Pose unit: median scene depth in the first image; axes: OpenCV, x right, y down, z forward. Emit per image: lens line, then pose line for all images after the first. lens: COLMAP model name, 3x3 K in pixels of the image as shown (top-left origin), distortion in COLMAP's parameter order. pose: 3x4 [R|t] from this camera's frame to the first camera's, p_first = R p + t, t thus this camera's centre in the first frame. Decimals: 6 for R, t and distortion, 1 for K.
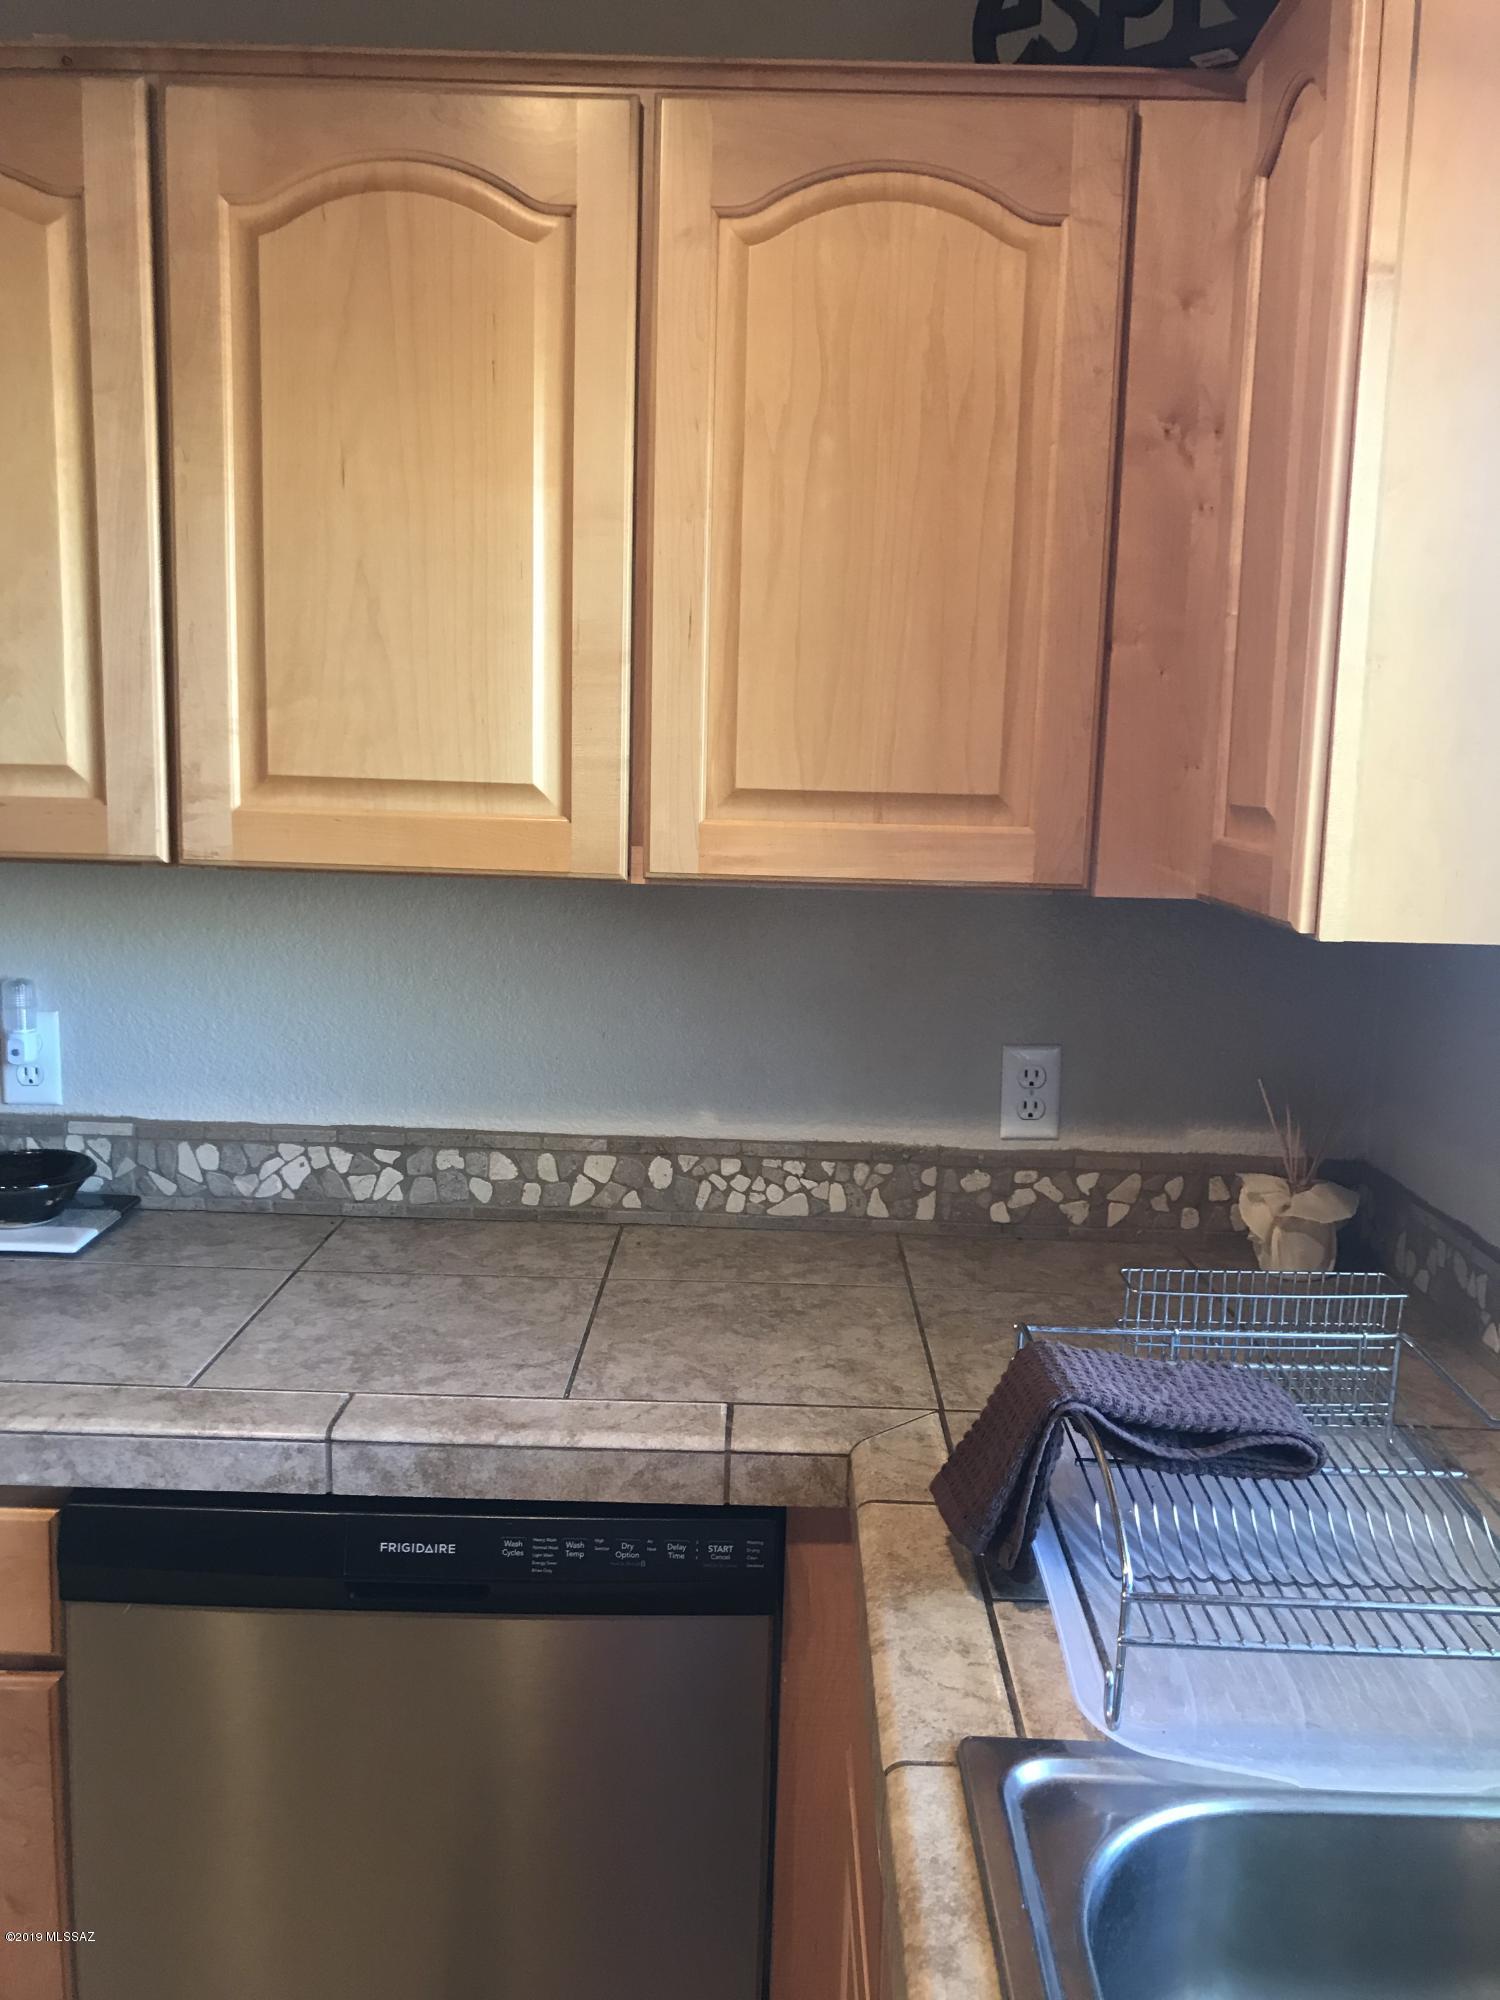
lens RADIAL K [[1637.8, 0, 748.1], [0, 1637.8, 977.6], [0, 0, 1]] dist [0.022878, -0.031508]
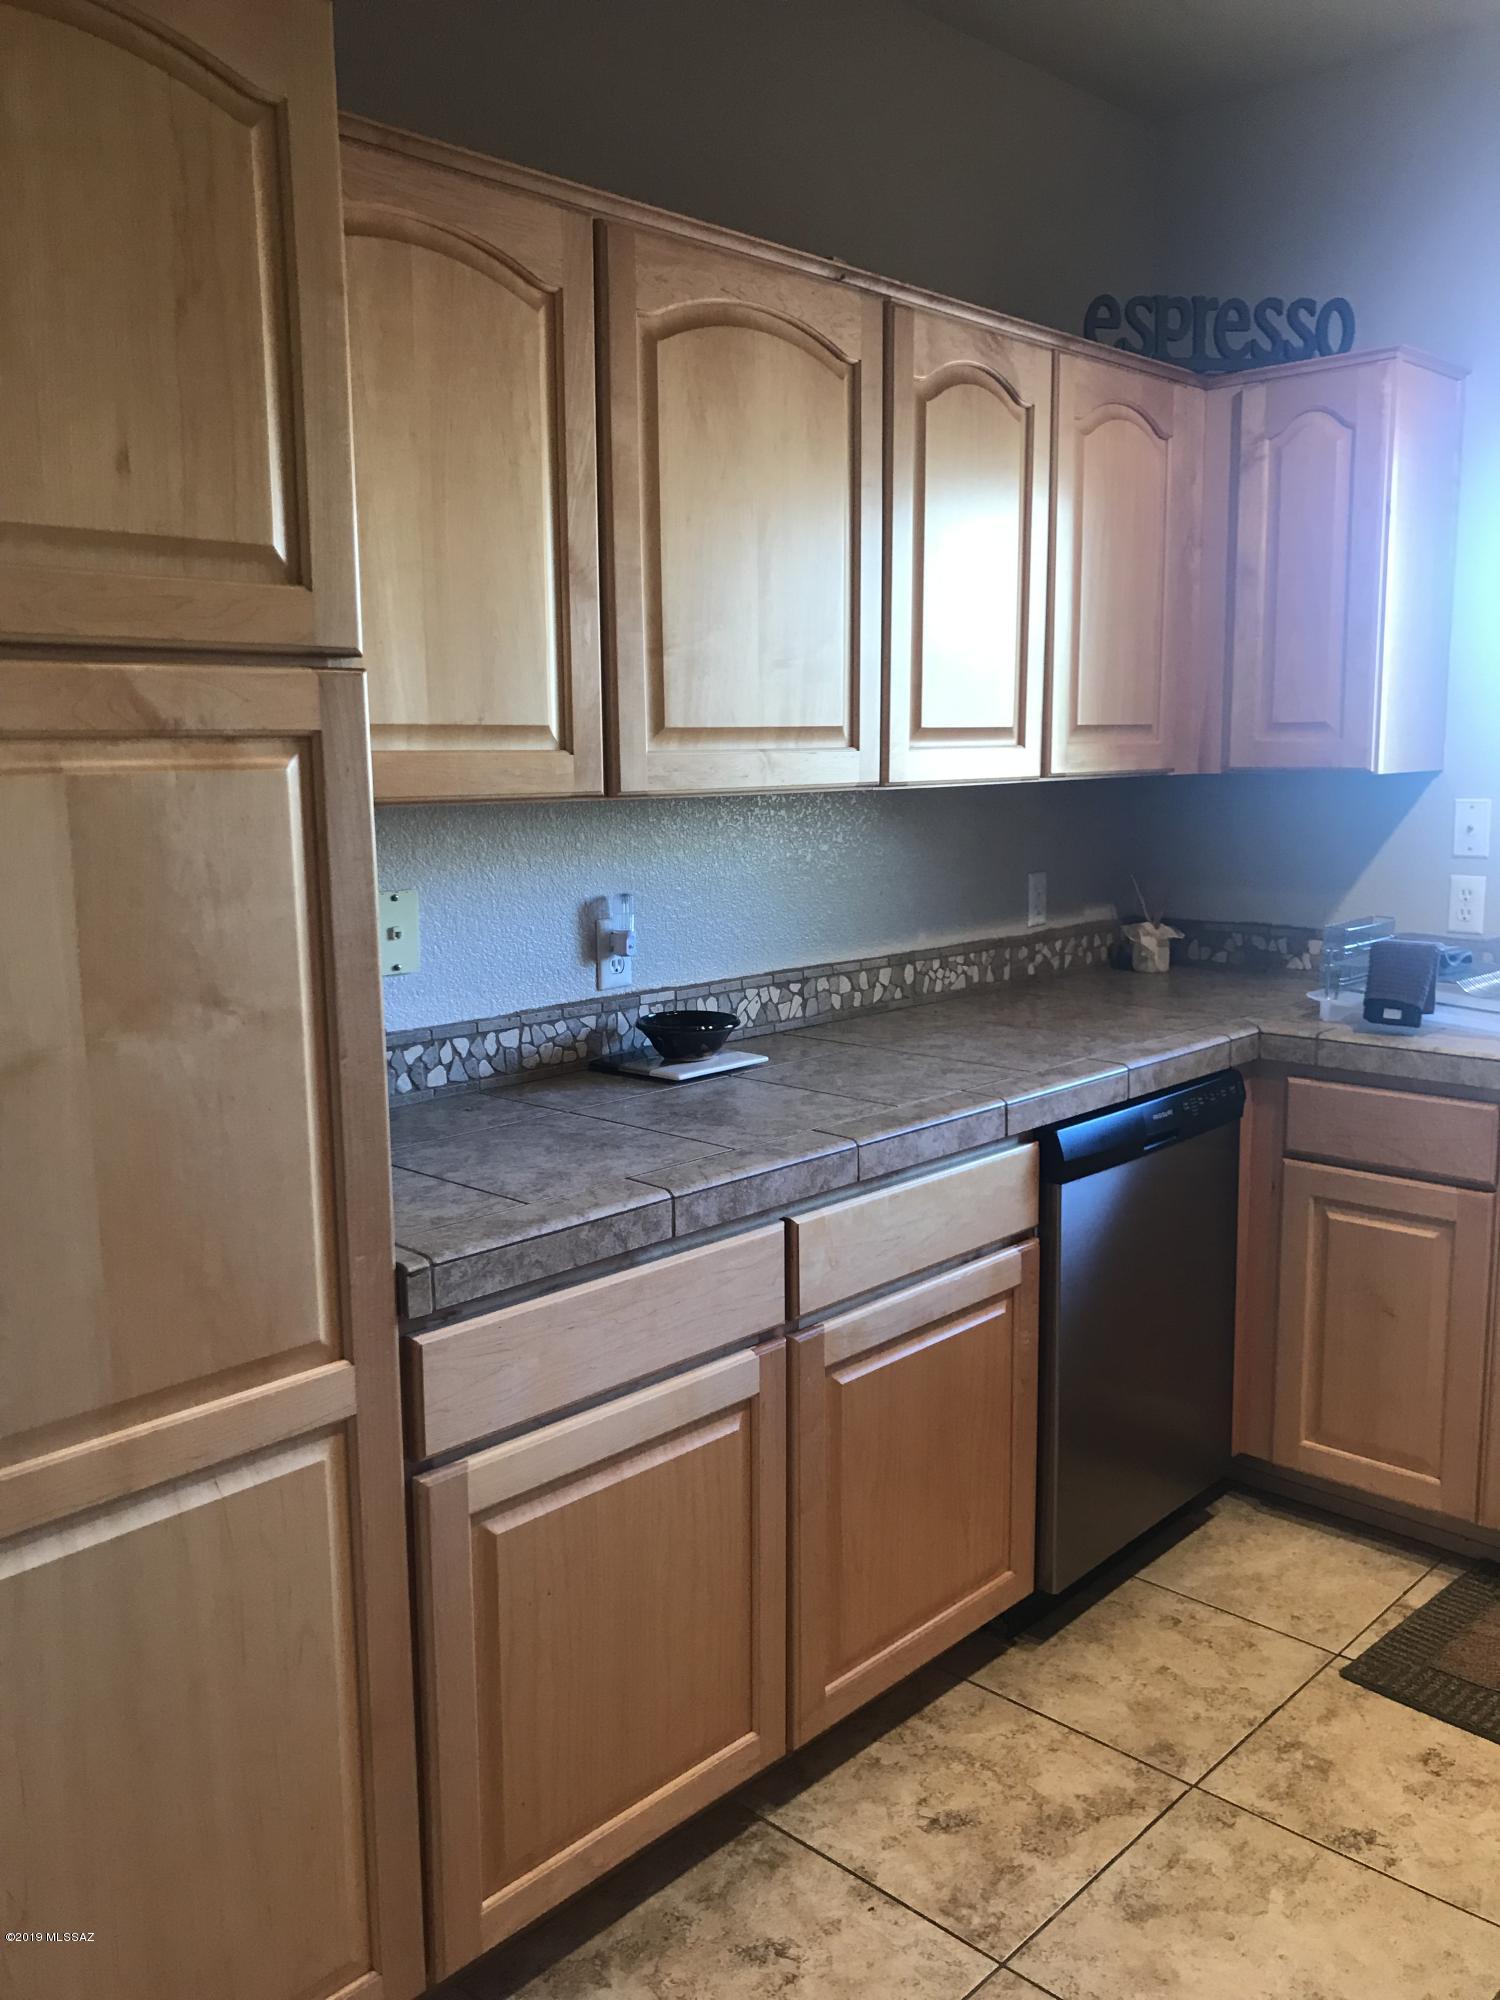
lens RADIAL K [[1637.8, 0, 775.5], [0, 1637.8, 998.0], [0, 0, 1]] dist [0.022878, -0.031508]
pose [[0.674258, -0.149347, 0.723237, -1.348478], [0.126777, 0.988207, 0.085871, -0.012792], [-0.727532, 0.033791, 0.685241, -0.008562]]
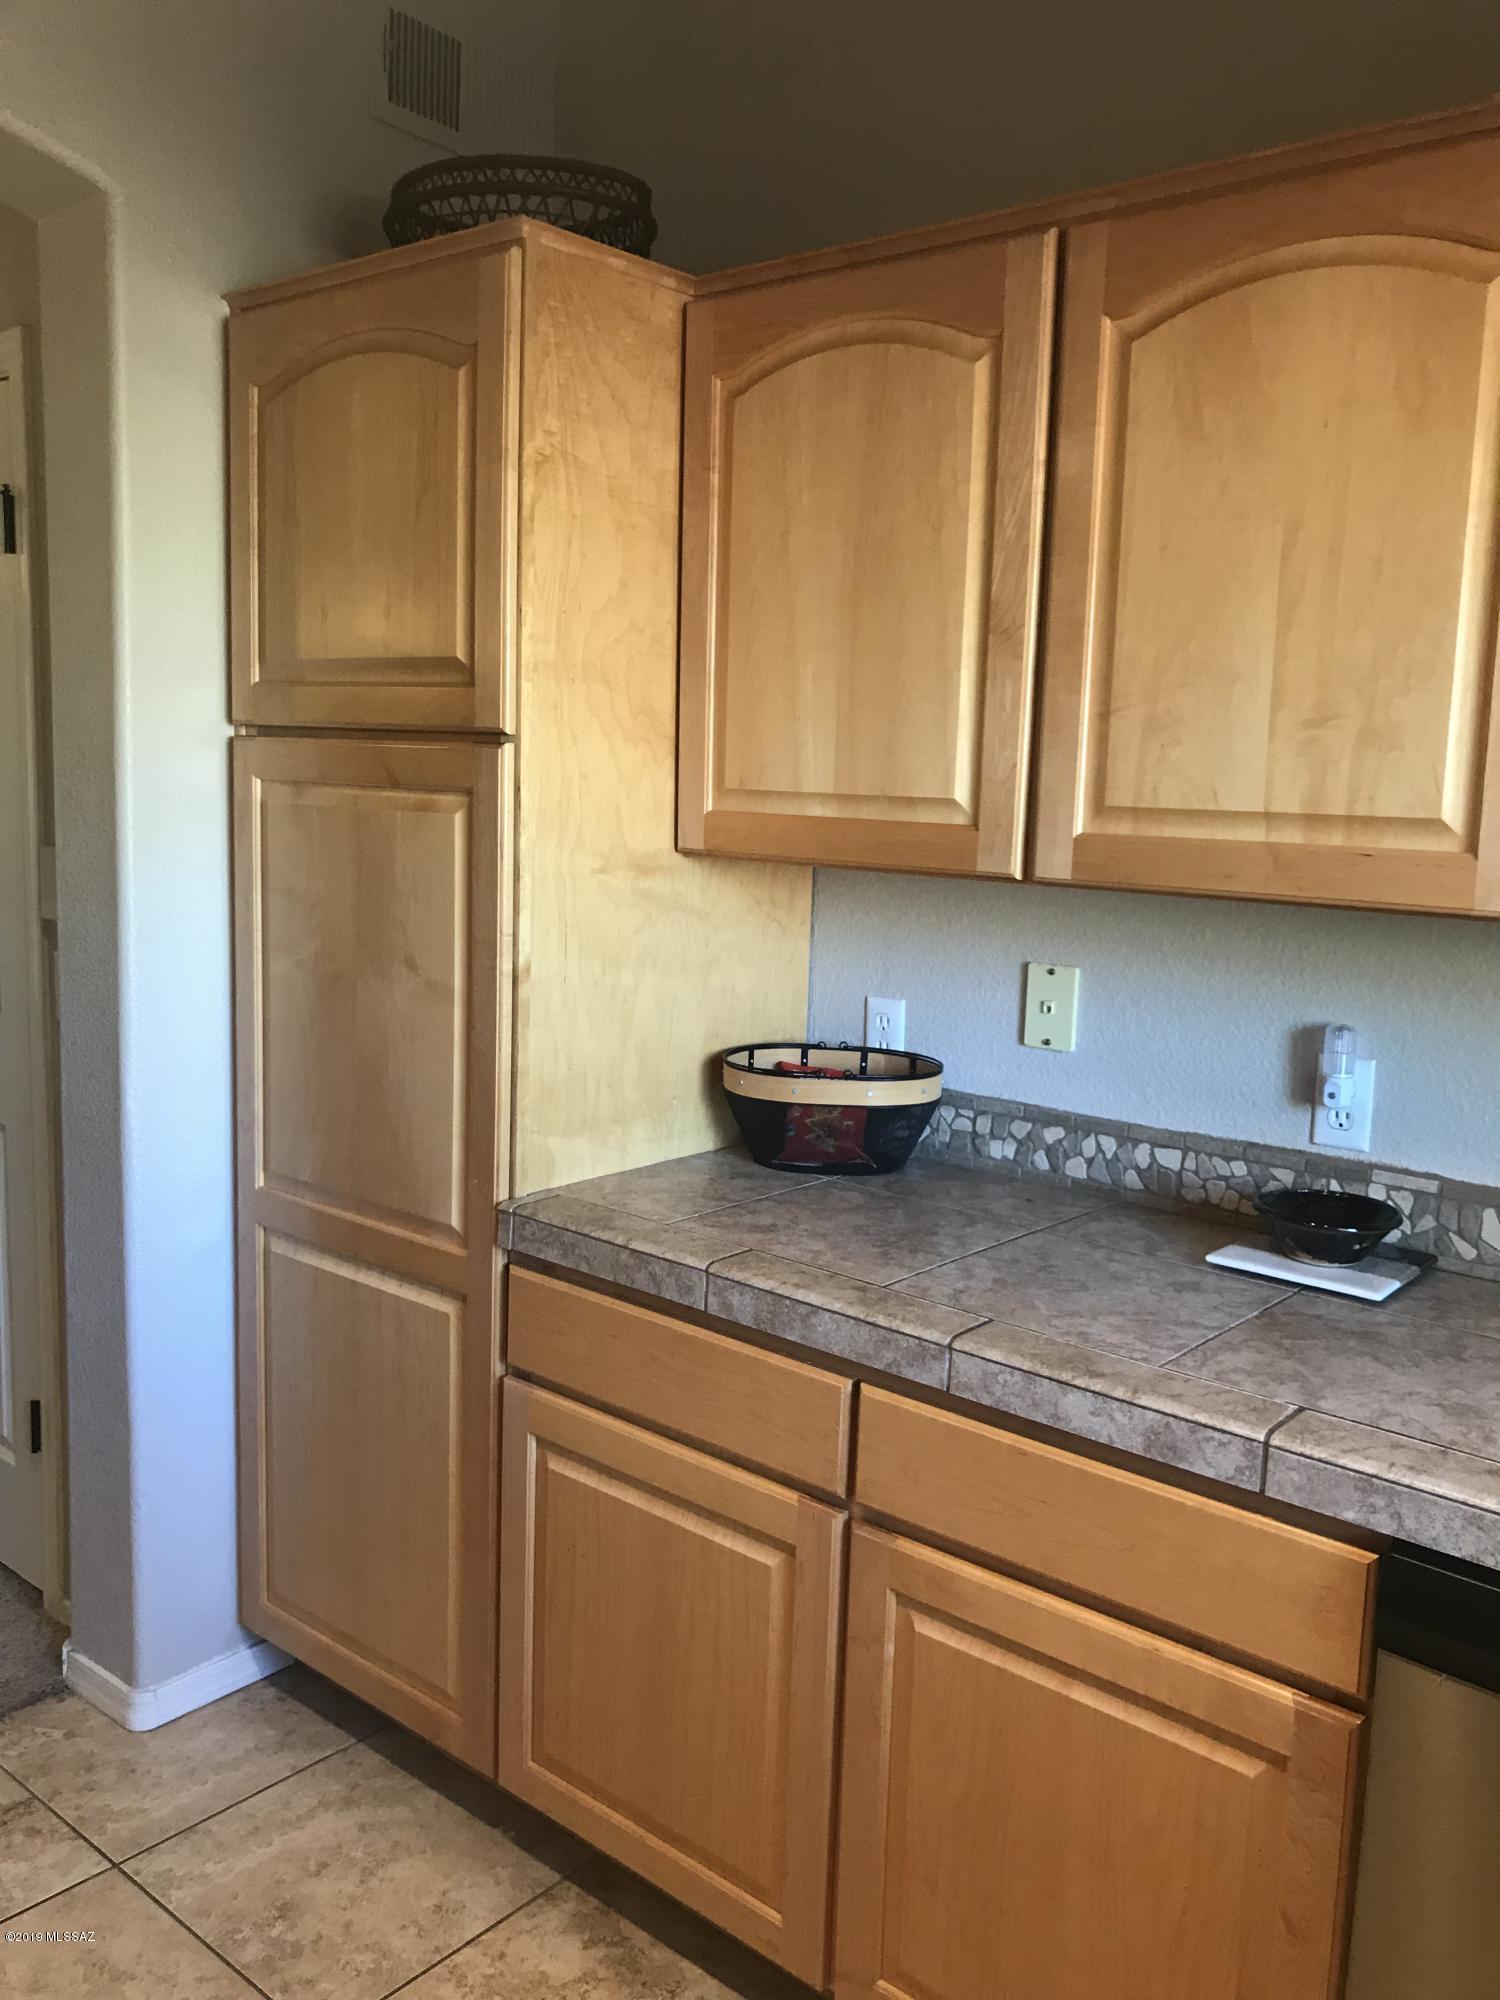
lens RADIAL K [[1637.8, 0, 798.5], [0, 1637.8, 1003.7], [0, 0, 1]] dist [0.022878, -0.031508]
pose [[0.776455, 0.085371, -0.624364, -0.067118], [-0.096246, 0.995223, 0.016389, 0.003360], [0.622780, 0.047368, 0.780962, -0.016303]]
